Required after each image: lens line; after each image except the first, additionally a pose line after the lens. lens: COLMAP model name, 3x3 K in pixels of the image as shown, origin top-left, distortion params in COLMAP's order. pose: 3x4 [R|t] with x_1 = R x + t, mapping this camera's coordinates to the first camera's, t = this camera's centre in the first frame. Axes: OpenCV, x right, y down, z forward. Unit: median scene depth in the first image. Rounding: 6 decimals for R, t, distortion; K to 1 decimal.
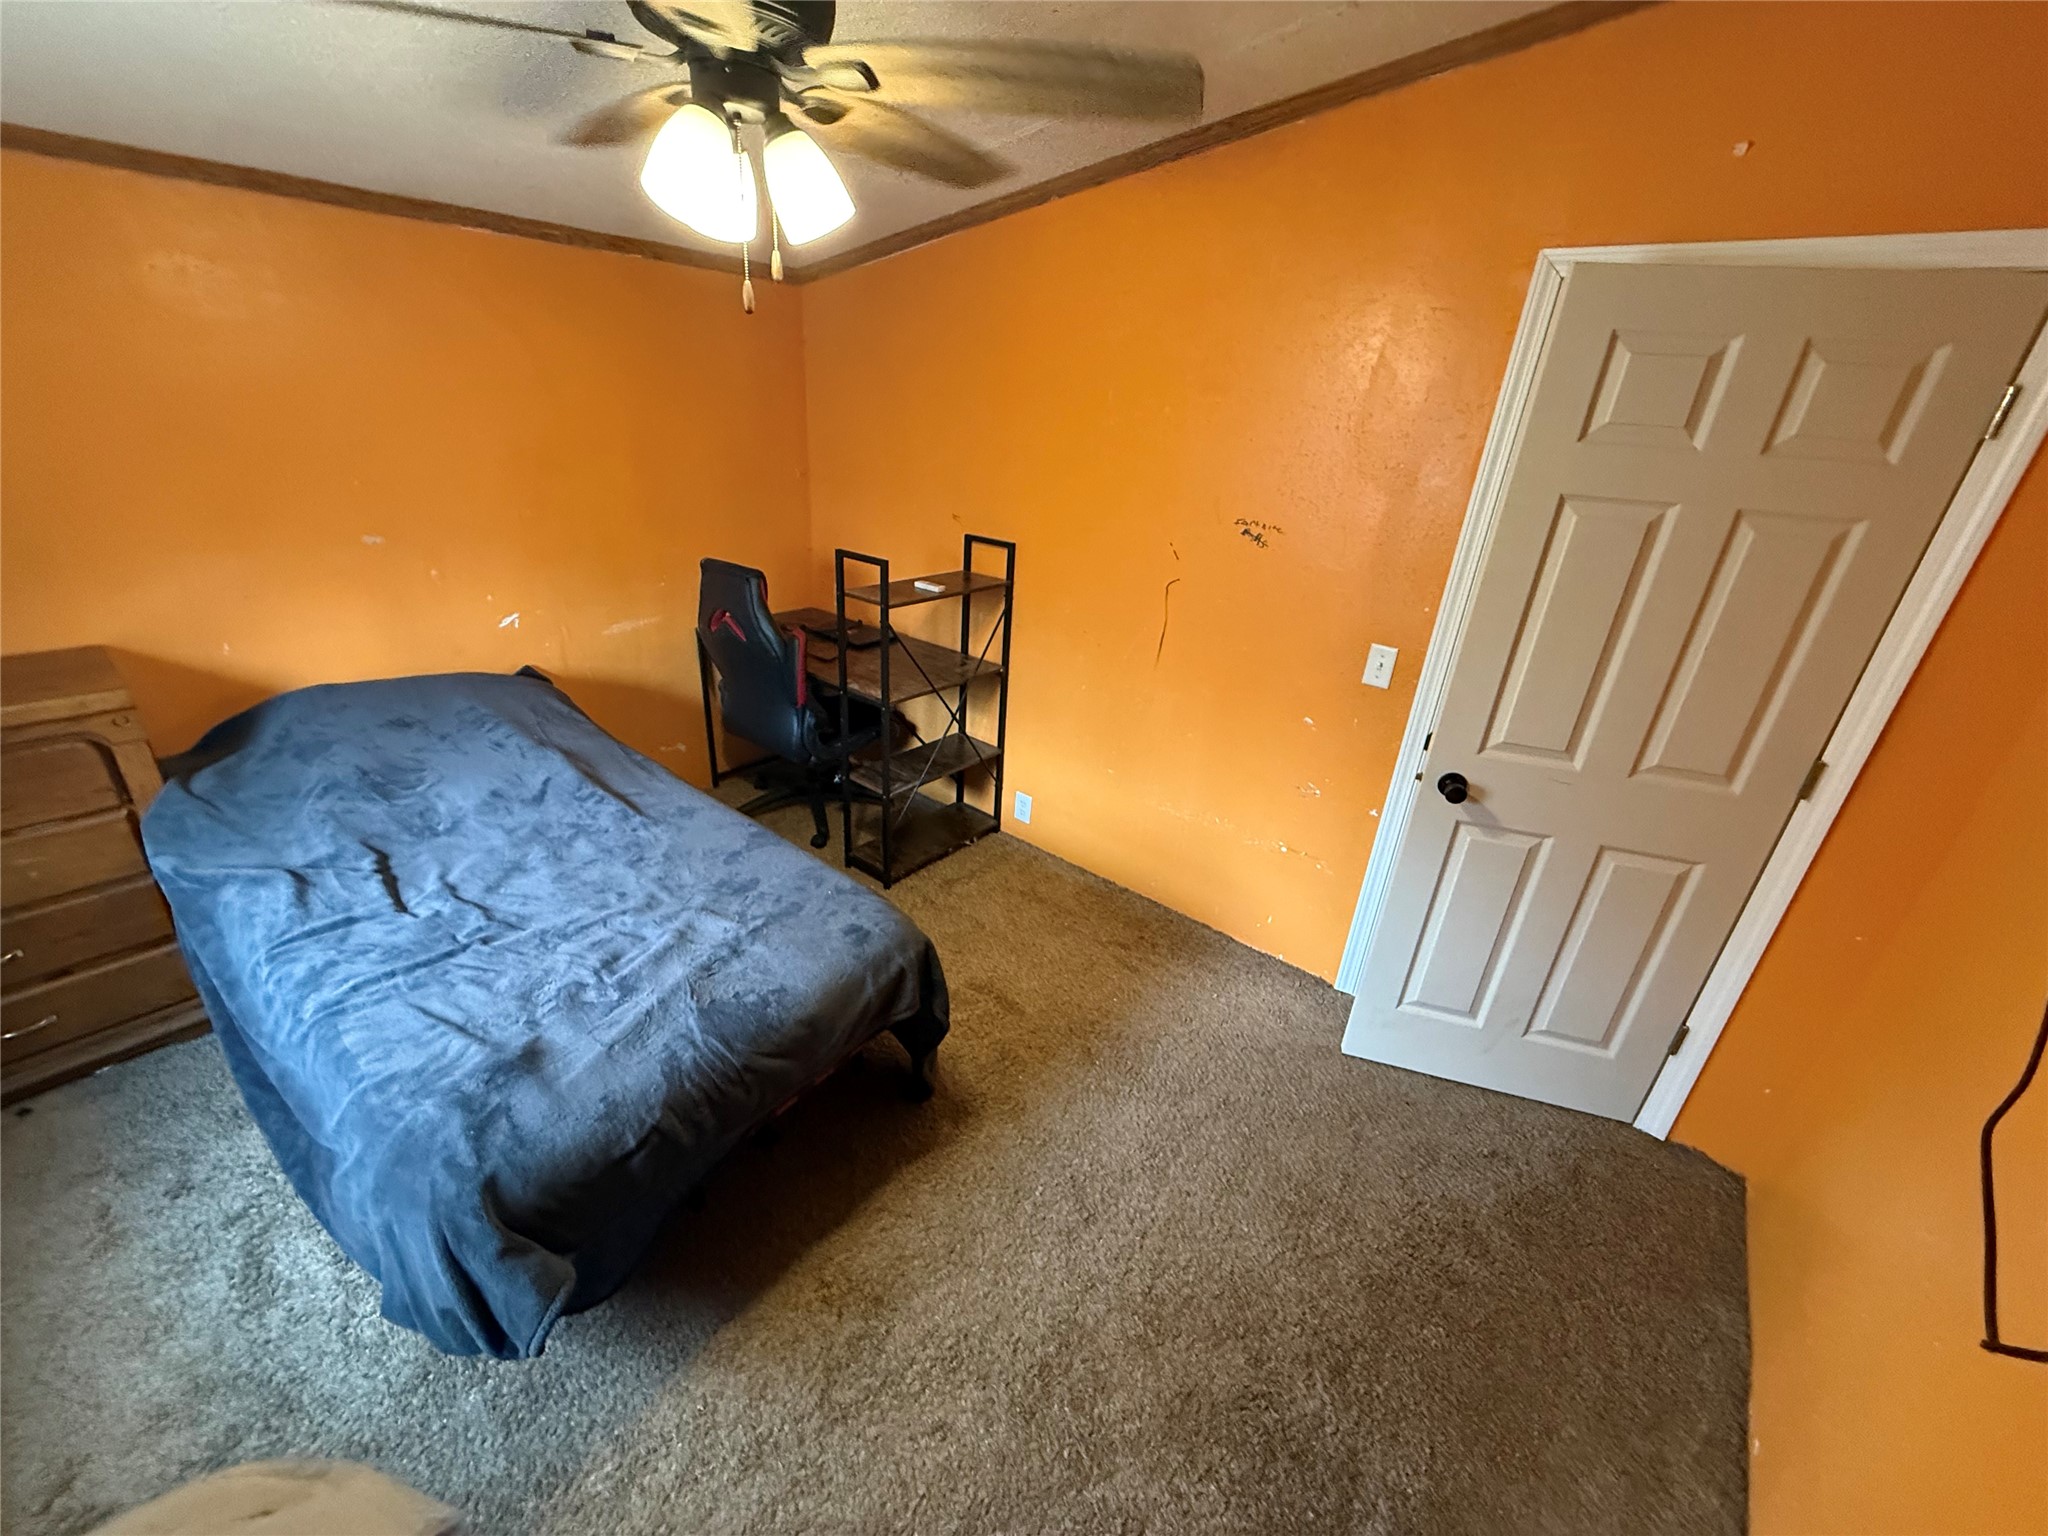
lens RADIAL K [[815.4, 0, 1023.9], [0, 815.4, 763.3], [0, 0, 1]] dist [-0.001359, -0.000081]
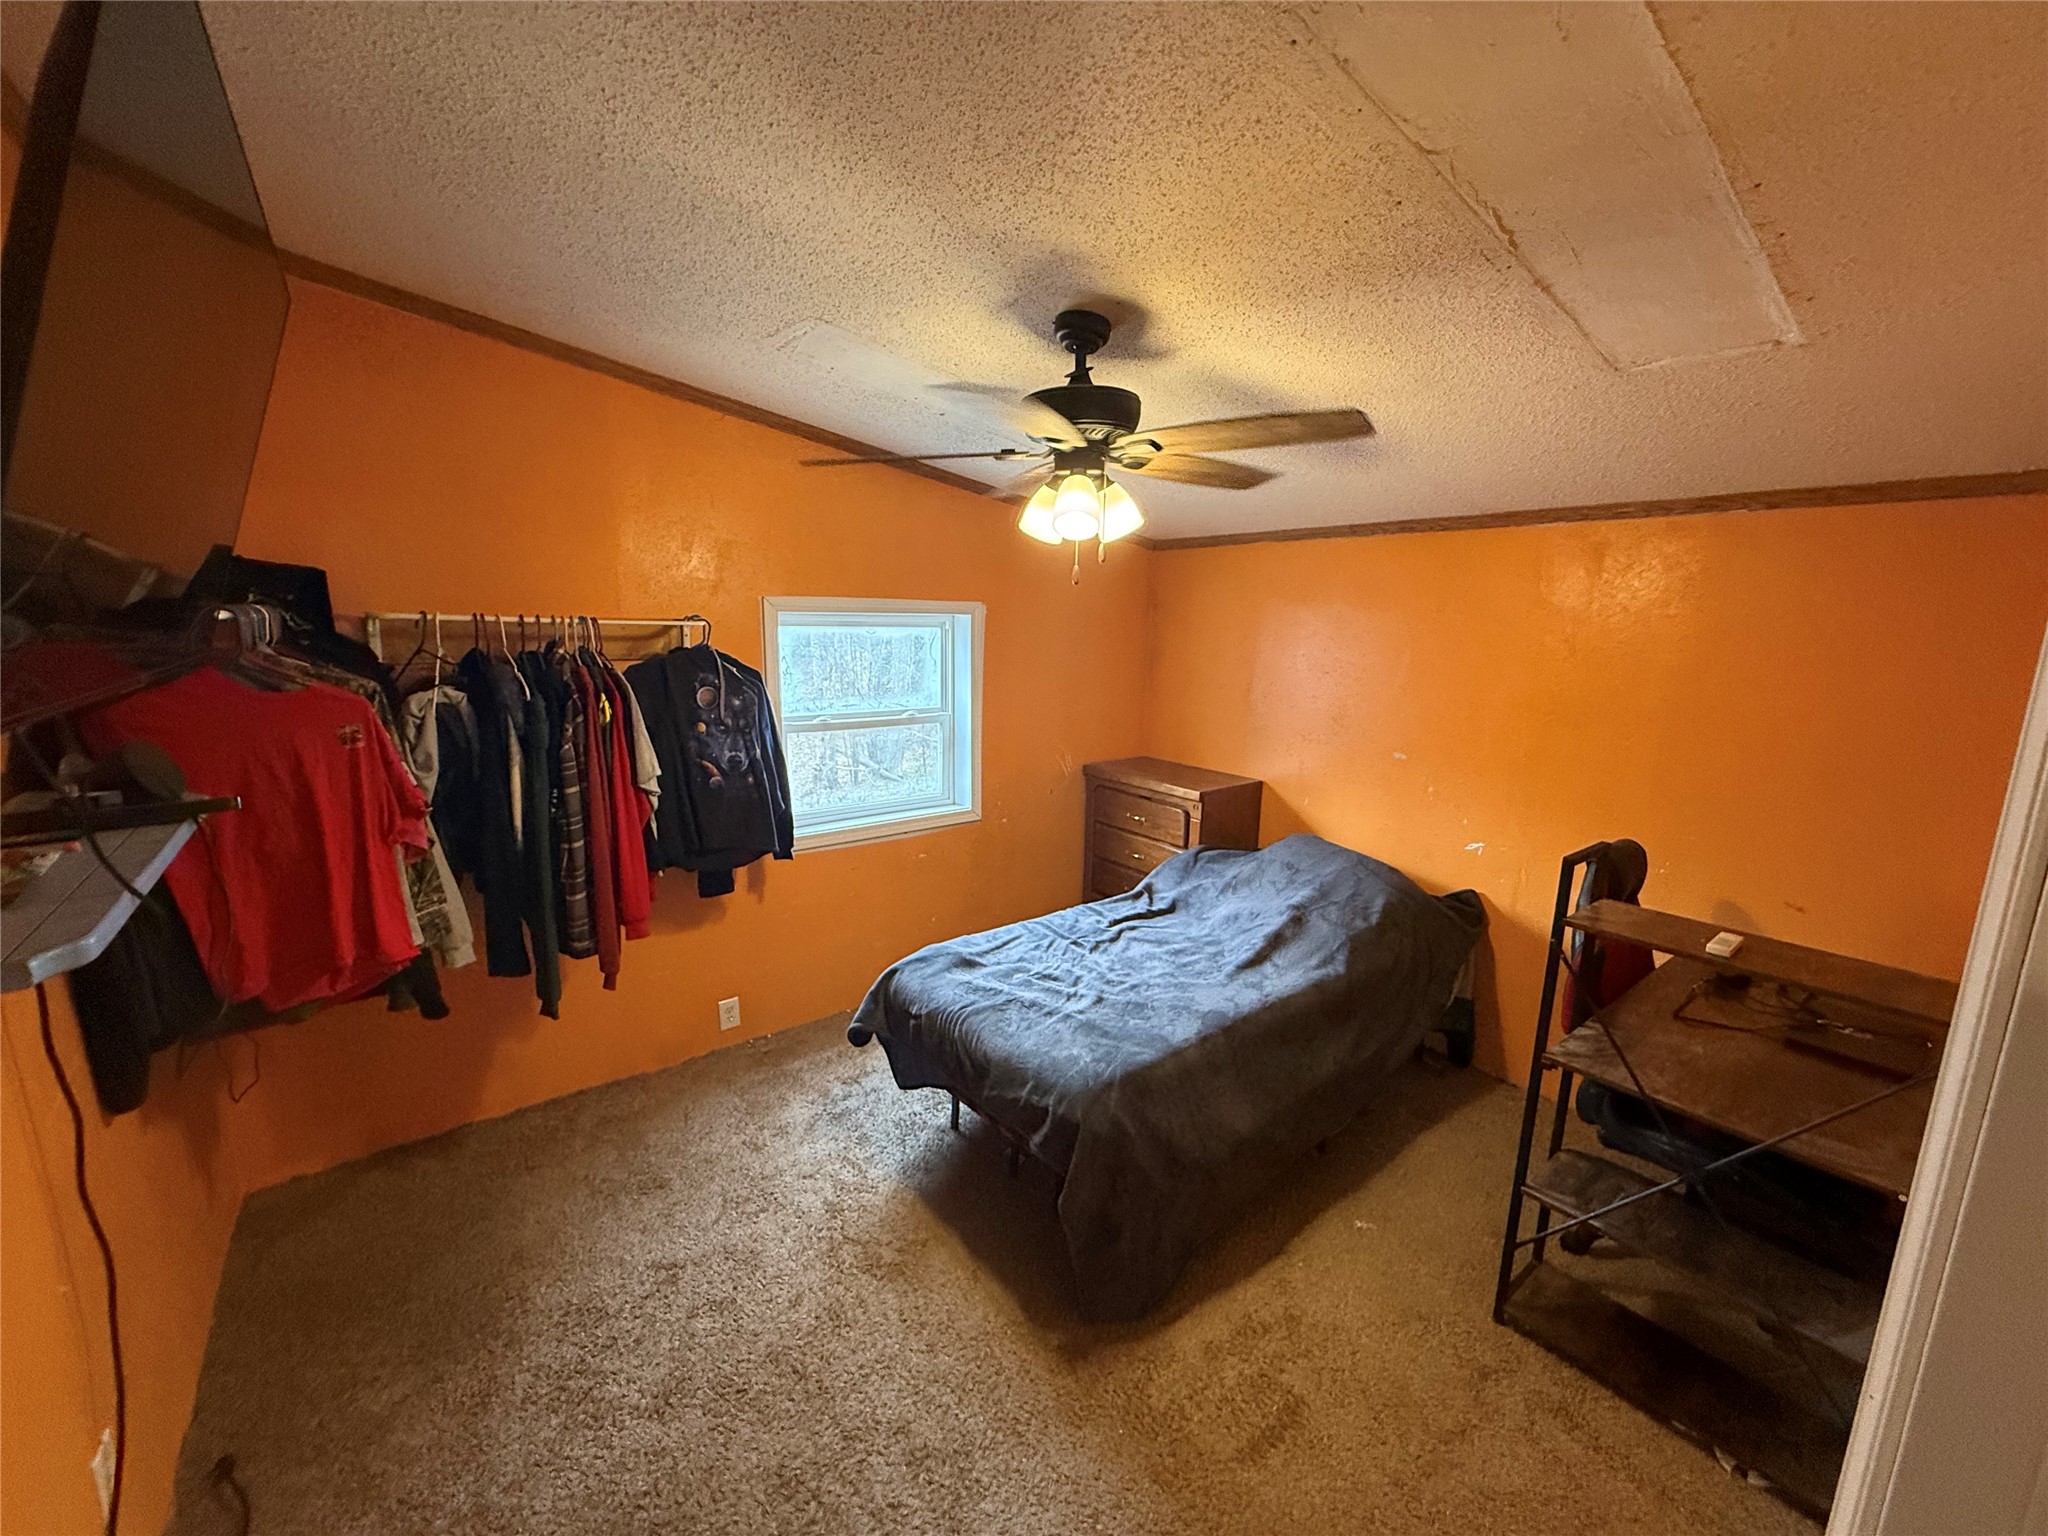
lens RADIAL K [[815.4, 0, 1026.1], [0, 815.4, 773.4], [0, 0, 1]] dist [-0.001359, -0.000081]
pose [[-0.216129, 0.124180, -0.968436, 0.856906], [-0.433454, 0.876573, 0.209136, -0.359650], [0.874875, 0.464972, -0.135626, 0.901781]]
